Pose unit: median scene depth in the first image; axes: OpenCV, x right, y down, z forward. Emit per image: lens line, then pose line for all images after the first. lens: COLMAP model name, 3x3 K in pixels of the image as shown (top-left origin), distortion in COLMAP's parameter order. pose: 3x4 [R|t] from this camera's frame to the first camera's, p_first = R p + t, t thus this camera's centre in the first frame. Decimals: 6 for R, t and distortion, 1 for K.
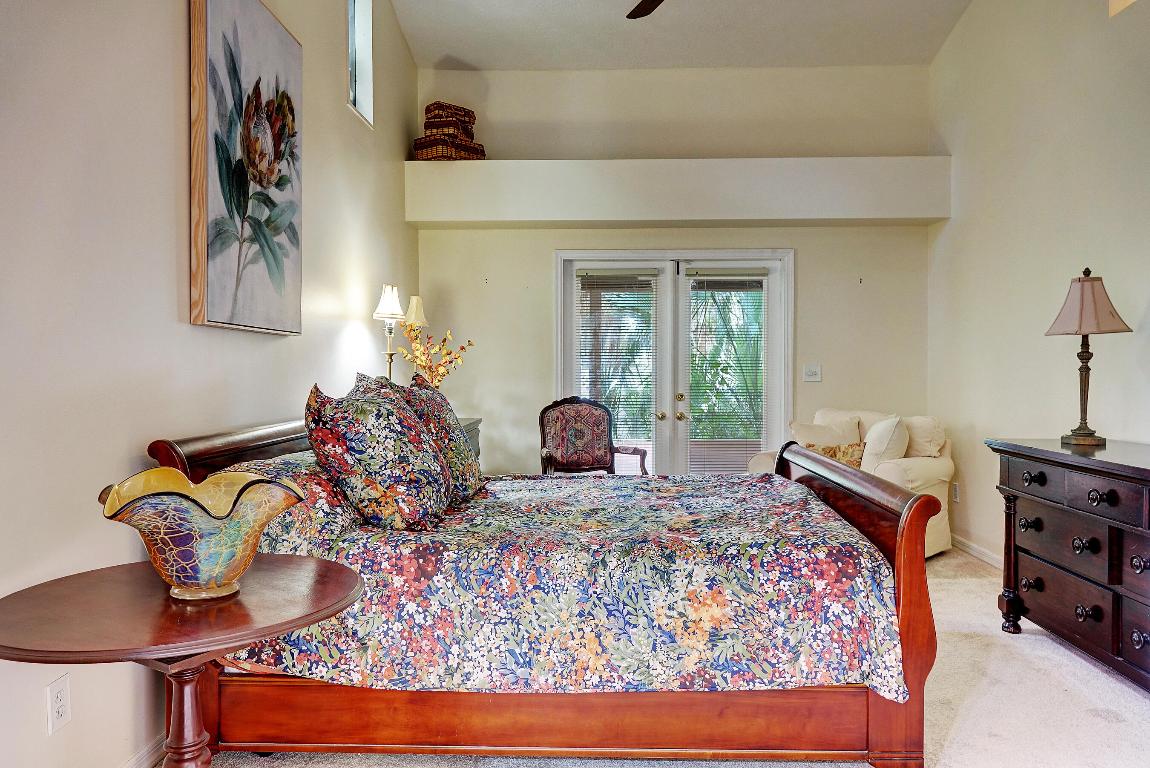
lens RADIAL K [[800.5, 0, 575.0], [0, 800.5, 384.0], [0, 0, 1]] dist [0.004855, -0.000432]
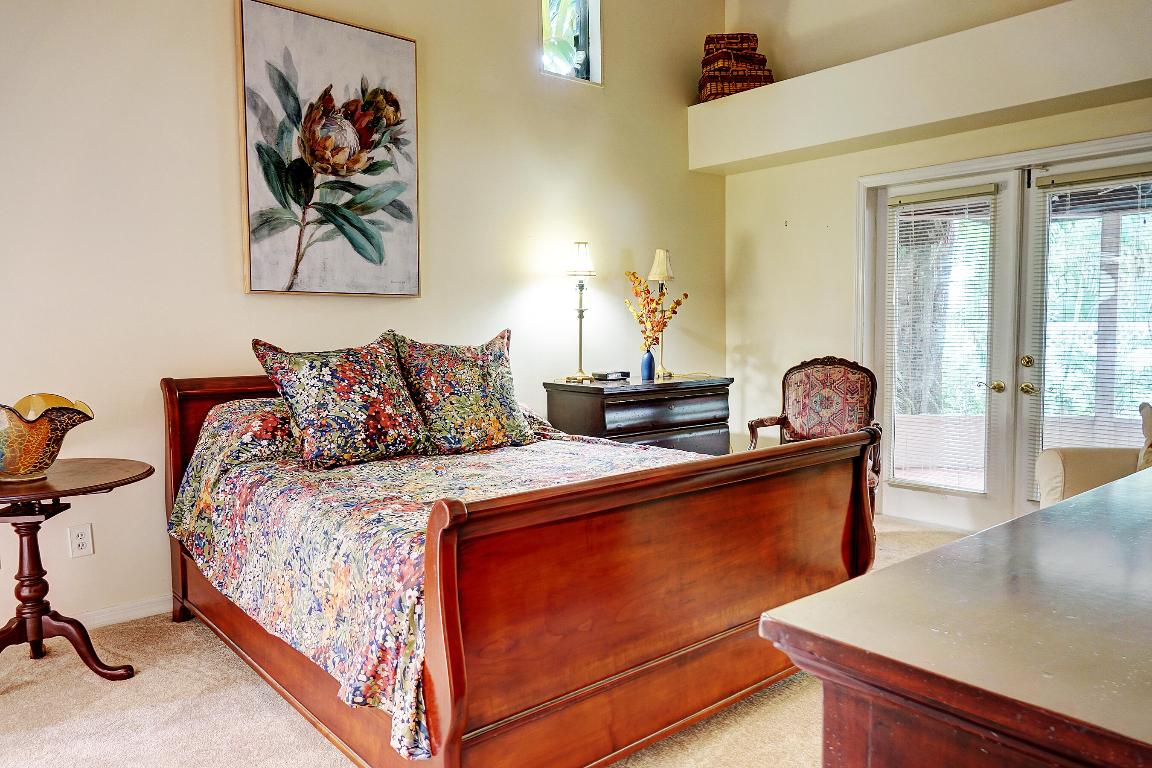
lens RADIAL K [[801.9, 0, 576.0], [0, 801.9, 384.0], [0, 0, 1]] dist [0.004855, -0.000432]
pose [[0.673167, 0.051198, -0.737716, 0.778087], [-0.007729, 0.998033, 0.062212, -0.010116], [0.739450, -0.036177, 0.672238, 0.444115]]
